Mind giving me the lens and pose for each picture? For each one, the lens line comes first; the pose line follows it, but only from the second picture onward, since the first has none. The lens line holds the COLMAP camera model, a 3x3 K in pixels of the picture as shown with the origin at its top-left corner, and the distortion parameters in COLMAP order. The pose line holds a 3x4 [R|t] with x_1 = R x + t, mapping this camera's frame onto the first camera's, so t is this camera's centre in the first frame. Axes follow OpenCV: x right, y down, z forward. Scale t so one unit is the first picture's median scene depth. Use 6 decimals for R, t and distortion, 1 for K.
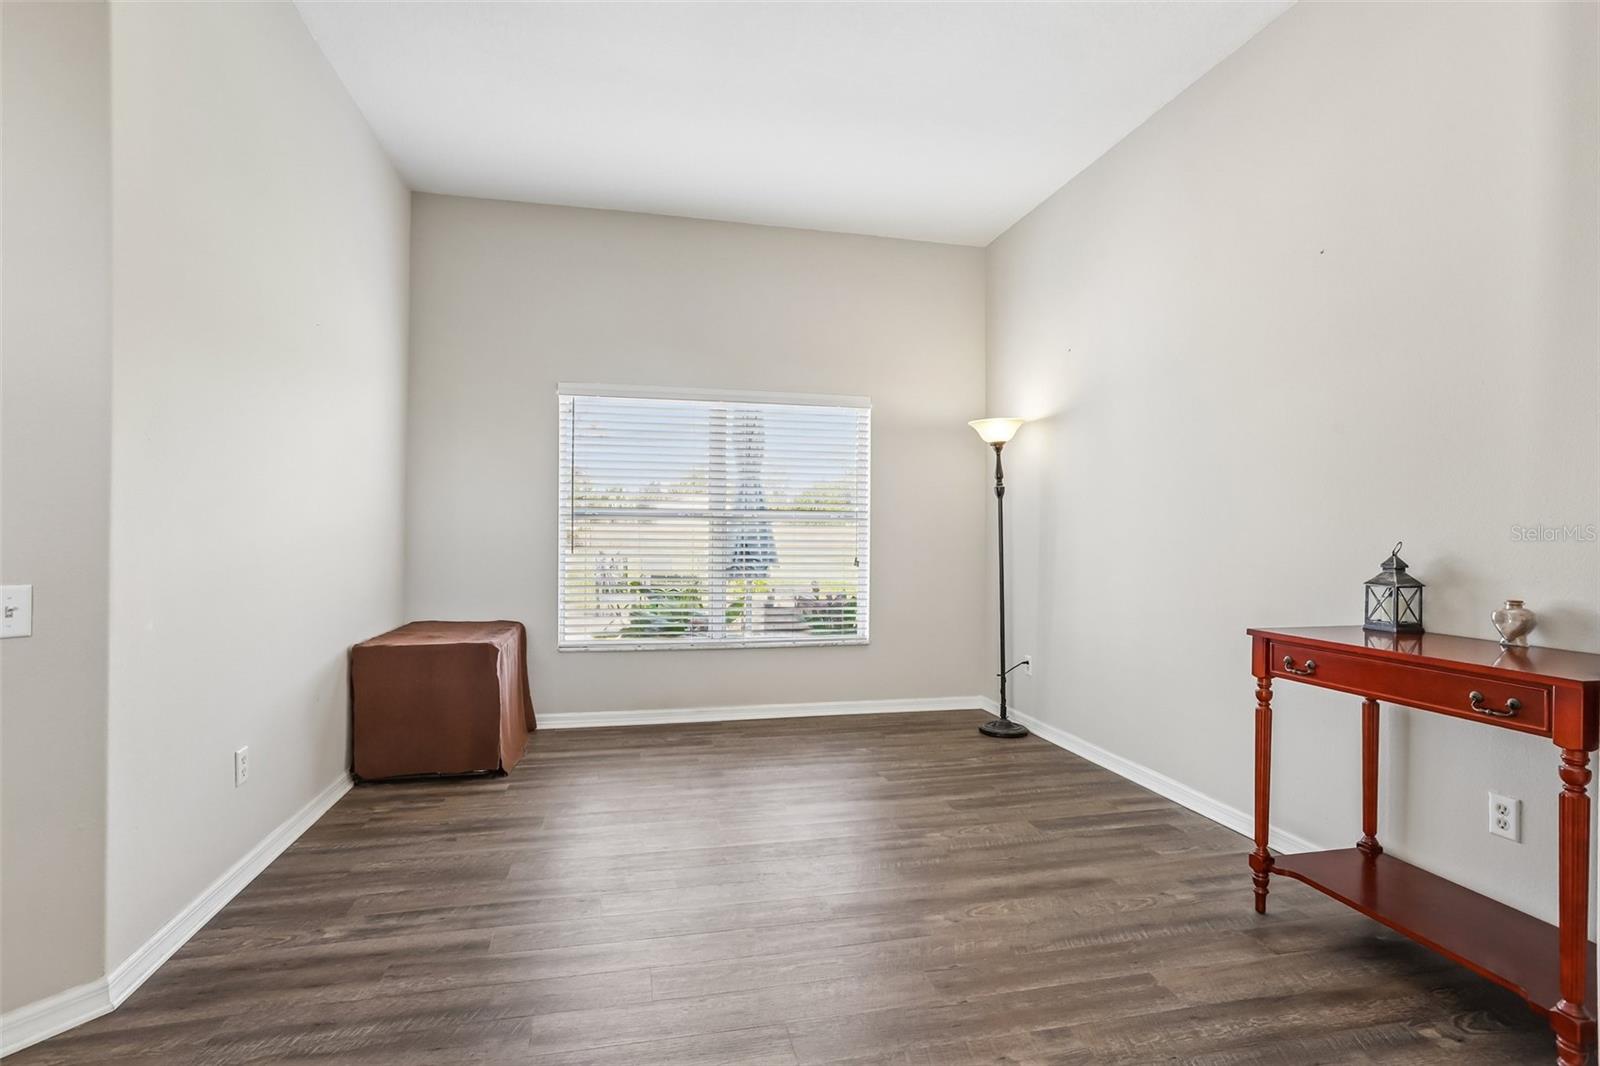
lens RADIAL K [[810.5, 0, 800.0], [0, 810.5, 533.0], [0, 0, 1]] dist [-0.006323, 0.000728]
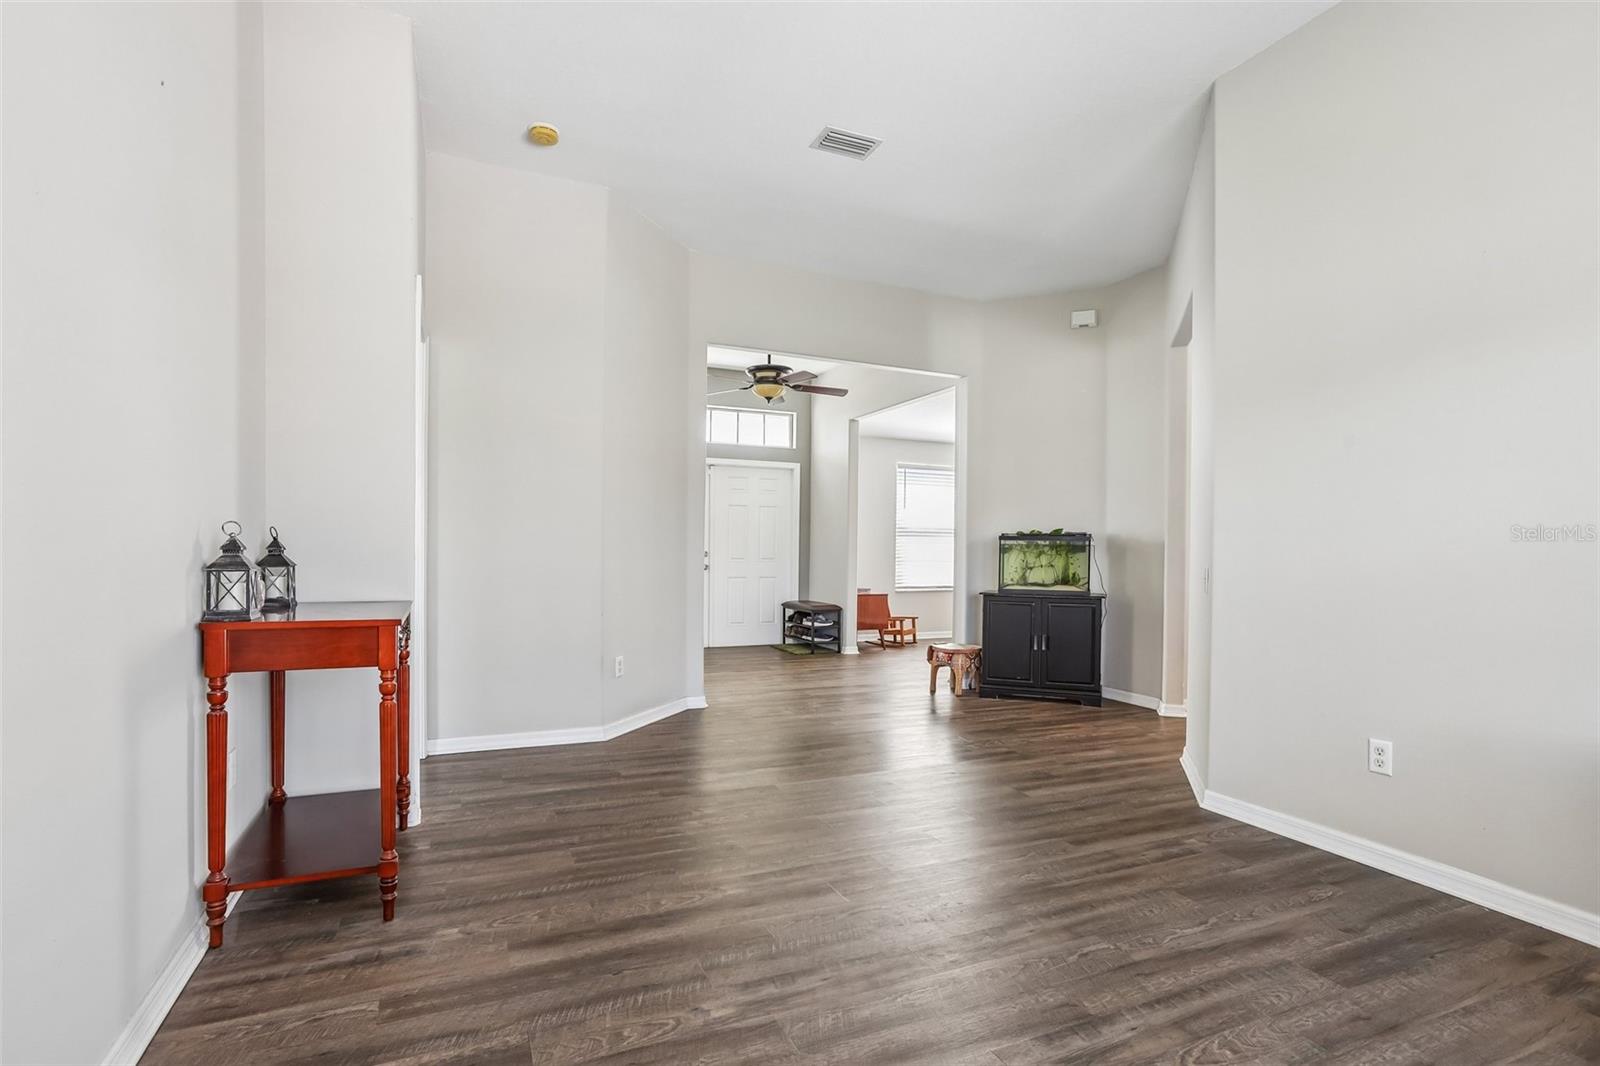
lens RADIAL K [[810.5, 0, 800.0], [0, 810.5, 533.0], [0, 0, 1]] dist [-0.006323, 0.000728]
pose [[-0.981729, -0.023427, -0.188839, 0.281468], [-0.019453, 0.999549, -0.022875, 0.032058], [0.189290, -0.018783, -0.981742, 1.970907]]
